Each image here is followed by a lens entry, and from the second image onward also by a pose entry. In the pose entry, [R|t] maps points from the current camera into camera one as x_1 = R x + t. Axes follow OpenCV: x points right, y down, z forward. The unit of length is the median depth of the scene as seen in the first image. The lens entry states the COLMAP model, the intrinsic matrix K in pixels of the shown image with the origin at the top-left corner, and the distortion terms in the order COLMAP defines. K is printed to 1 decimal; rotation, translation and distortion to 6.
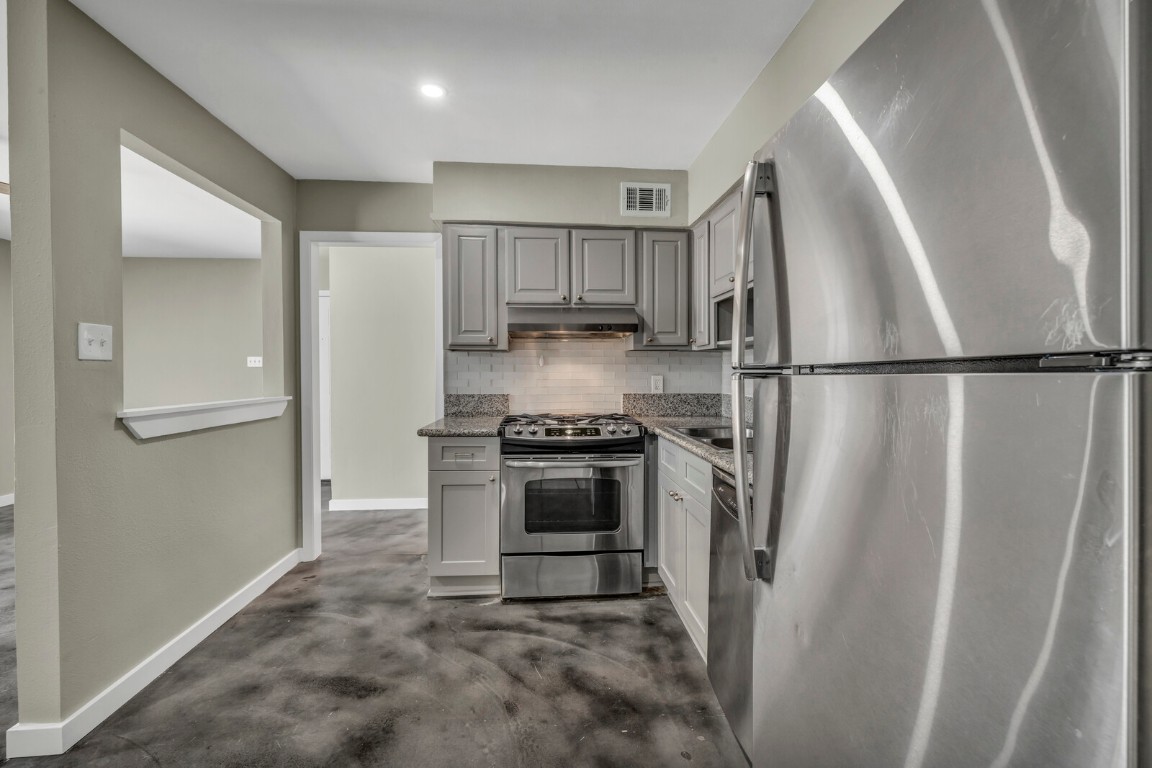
lens RADIAL K [[491.8, 0, 576.7], [0, 491.8, 379.9], [0, 0, 1]] dist [0.001008, -0.000294]
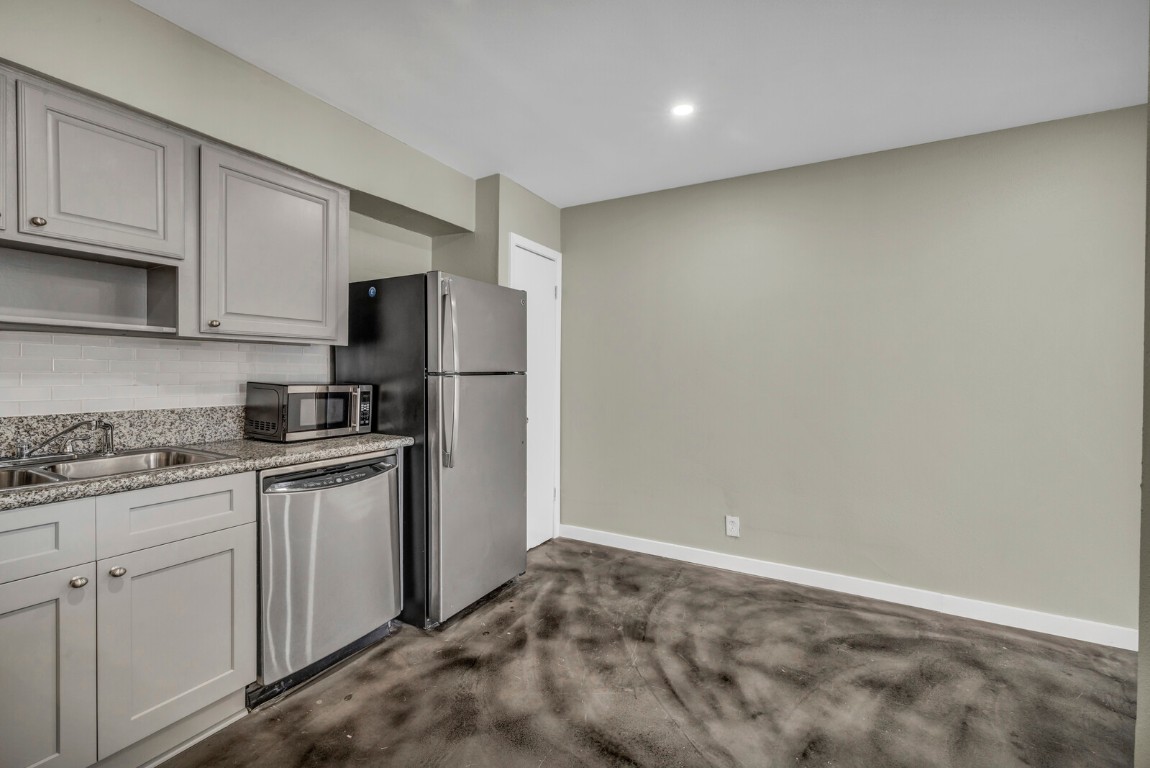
lens RADIAL K [[490.9, 0, 574.6], [0, 490.9, 377.6], [0, 0, 1]] dist [0.001008, -0.000294]
pose [[-0.835487, -0.010313, 0.549413, -0.419100], [-0.000241, 0.999831, 0.018402, -0.015303], [-0.549510, 0.015242, -0.835348, 0.800367]]
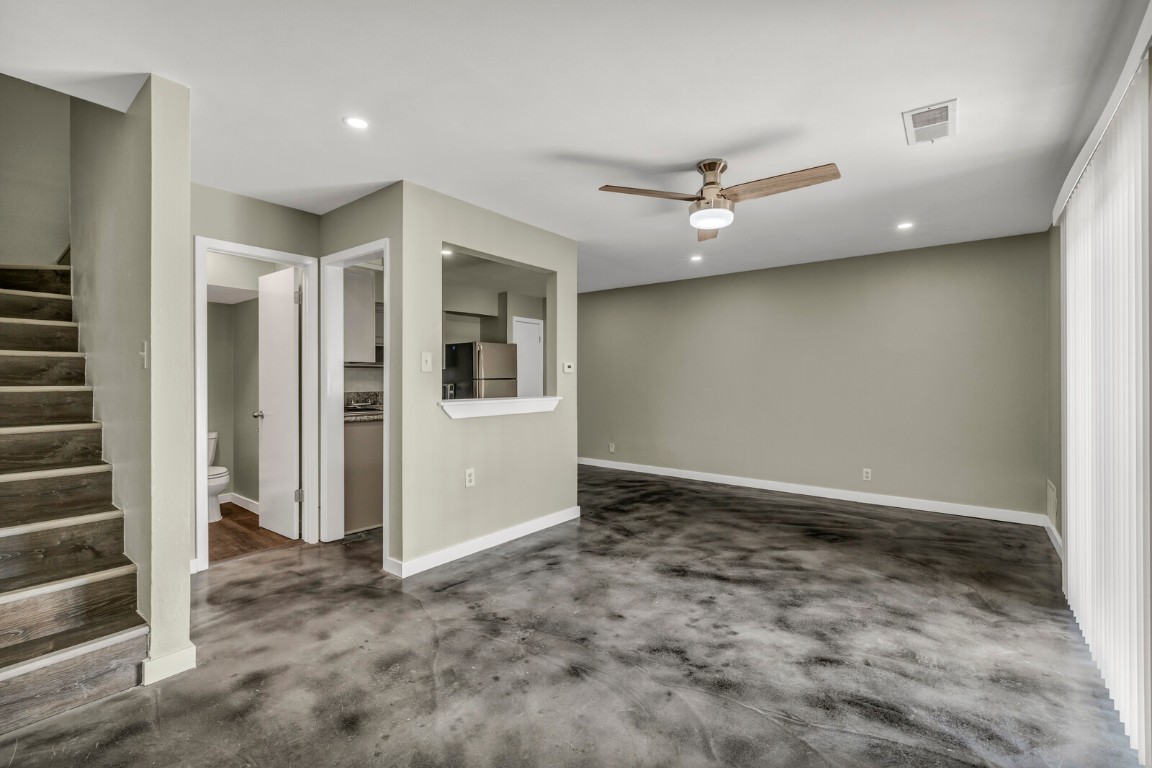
lens RADIAL K [[491.8, 0, 581.5], [0, 491.8, 379.5], [0, 0, 1]] dist [0.001008, -0.000294]
pose [[-0.736055, 0.002679, 0.676917, -1.464787], [0.010602, 0.999915, 0.007571, -0.016864], [-0.676839, 0.012749, -0.736021, 1.453178]]
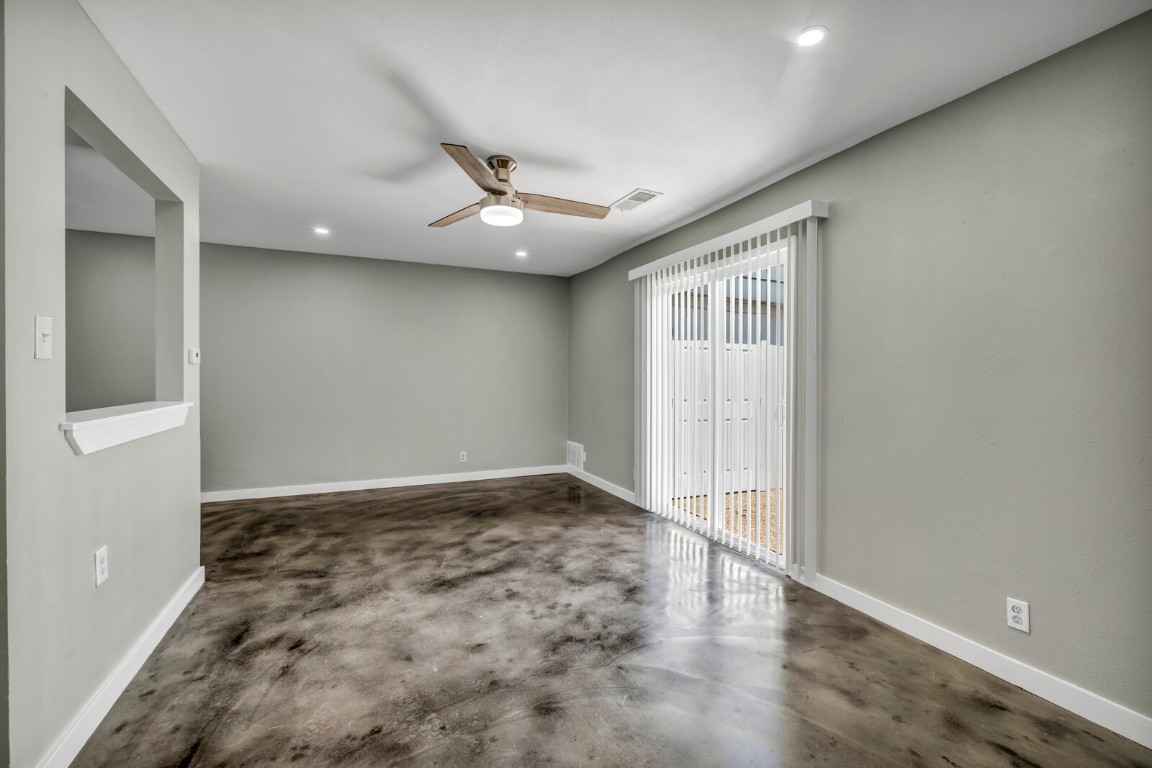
lens RADIAL K [[491.8, 0, 574.8], [0, 491.8, 376.1], [0, 0, 1]] dist [0.001008, -0.000294]
pose [[-0.942116, -0.001336, -0.335284, -0.884584], [-0.007134, 0.999846, 0.016062, -0.021523], [0.335210, 0.017525, -0.941980, 1.524435]]
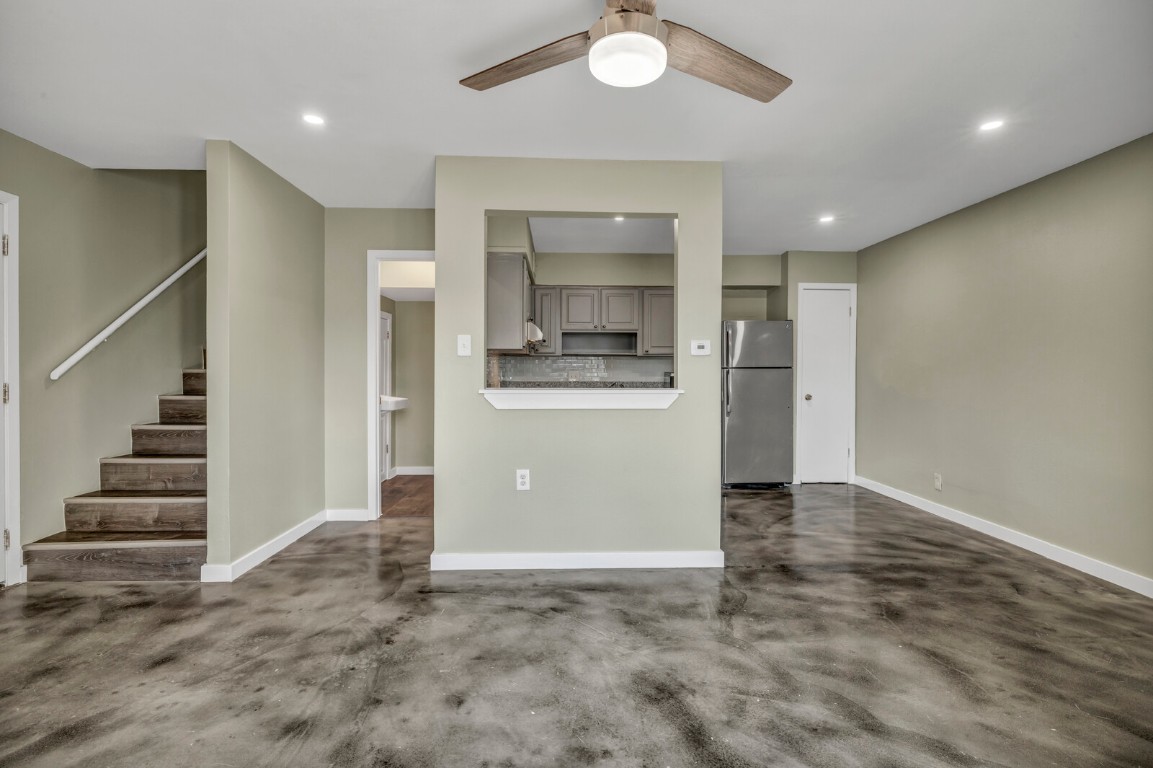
lens RADIAL K [[548.2, 0, 587.2], [0, 548.2, 378.6], [0, 0, 1]] dist [-0.008782, 0.002486]
pose [[0.031571, -0.008785, 0.999463, -1.569680], [0.008958, 0.999924, 0.008506, 0.006757], [-0.999461, 0.008685, 0.031648, 0.692879]]
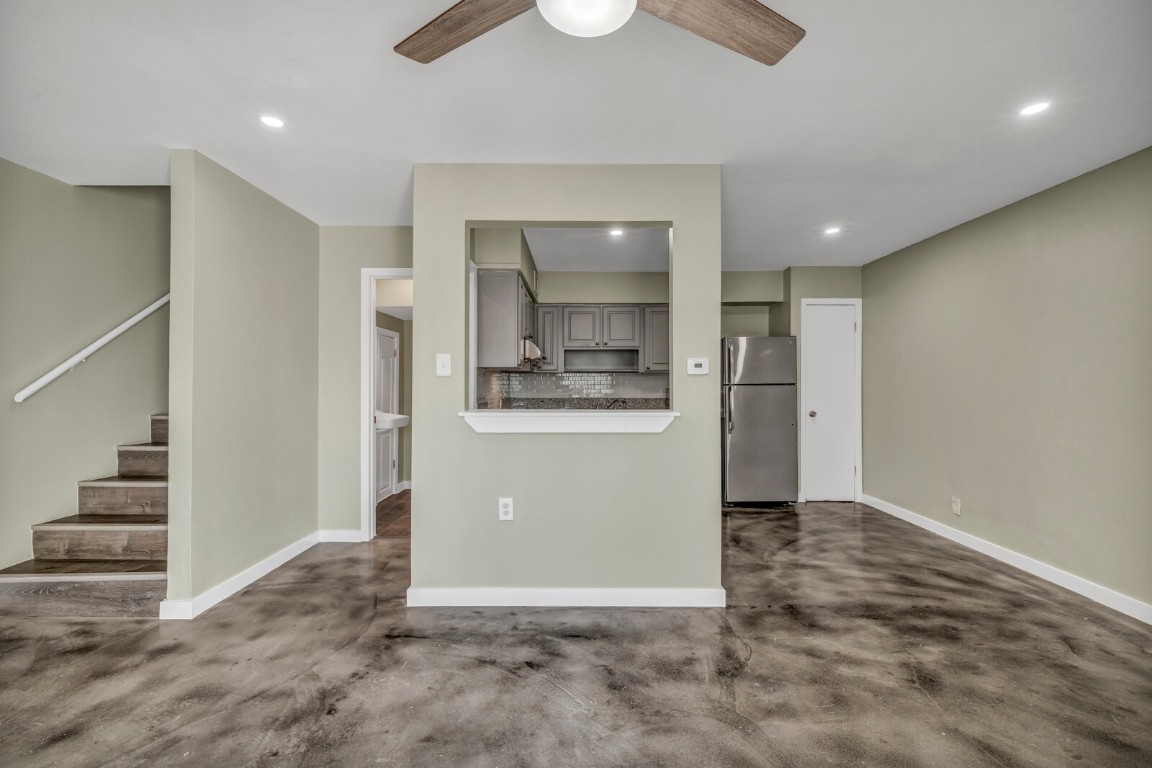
lens RADIAL K [[491.8, 0, 582.9], [0, 491.8, 382.2], [0, 0, 1]] dist [0.001008, -0.000294]
pose [[0.073873, 0.007390, 0.997240, -1.399864], [0.011013, 0.999906, -0.008226, -0.007953], [-0.997207, 0.011590, 0.073785, 0.648990]]
